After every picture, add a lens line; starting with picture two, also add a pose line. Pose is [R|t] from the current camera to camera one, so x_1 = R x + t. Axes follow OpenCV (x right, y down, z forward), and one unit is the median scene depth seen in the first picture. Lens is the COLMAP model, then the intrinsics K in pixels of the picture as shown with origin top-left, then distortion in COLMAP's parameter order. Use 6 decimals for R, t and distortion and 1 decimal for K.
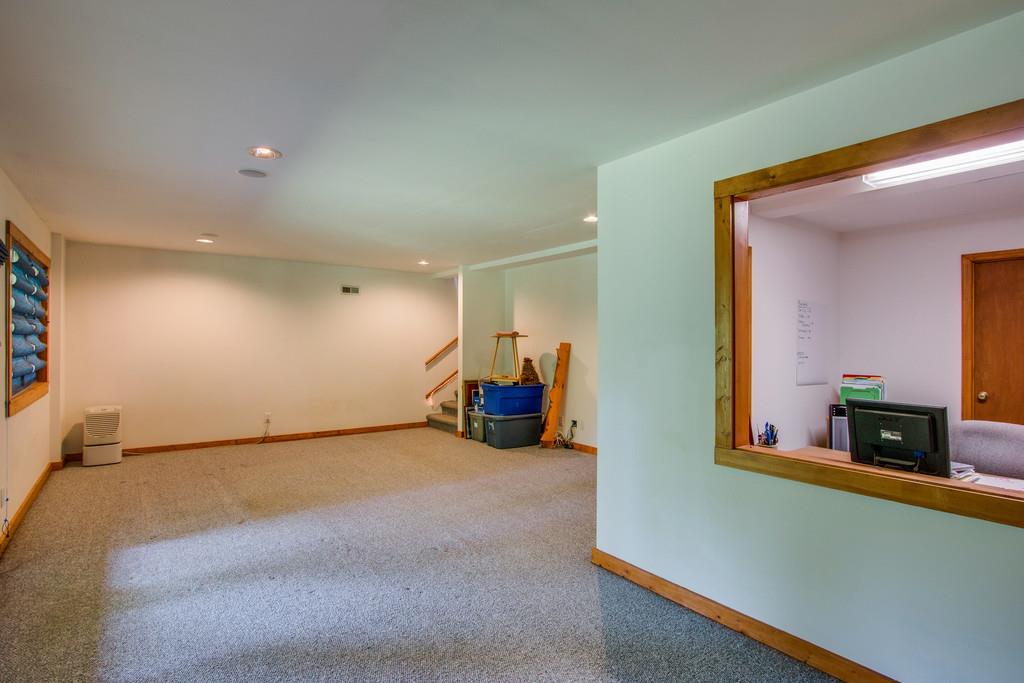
lens RADIAL K [[486.3, 0, 509.7], [0, 486.3, 344.8], [0, 0, 1]] dist [-0.001839, -0.000631]
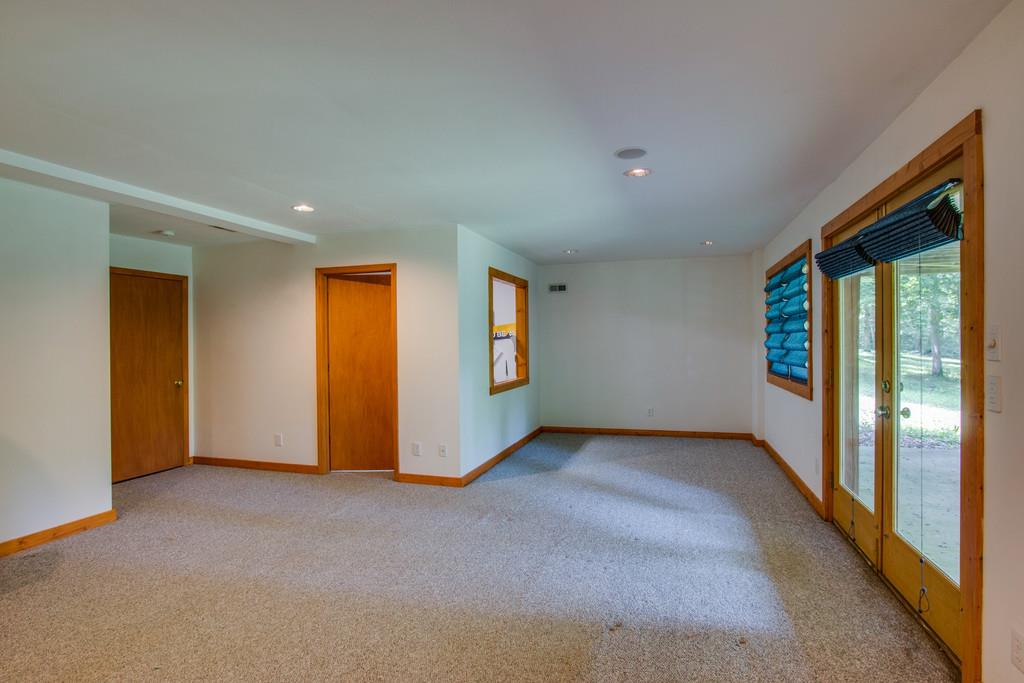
lens RADIAL K [[486.3, 0, 511.1], [0, 486.3, 341.4], [0, 0, 1]] dist [-0.001839, -0.000631]
pose [[-0.550258, 0.004622, 0.834982, -1.204084], [0.007085, 0.999975, -0.000866, -0.001141], [-0.834965, 0.005439, -0.550277, 1.751336]]
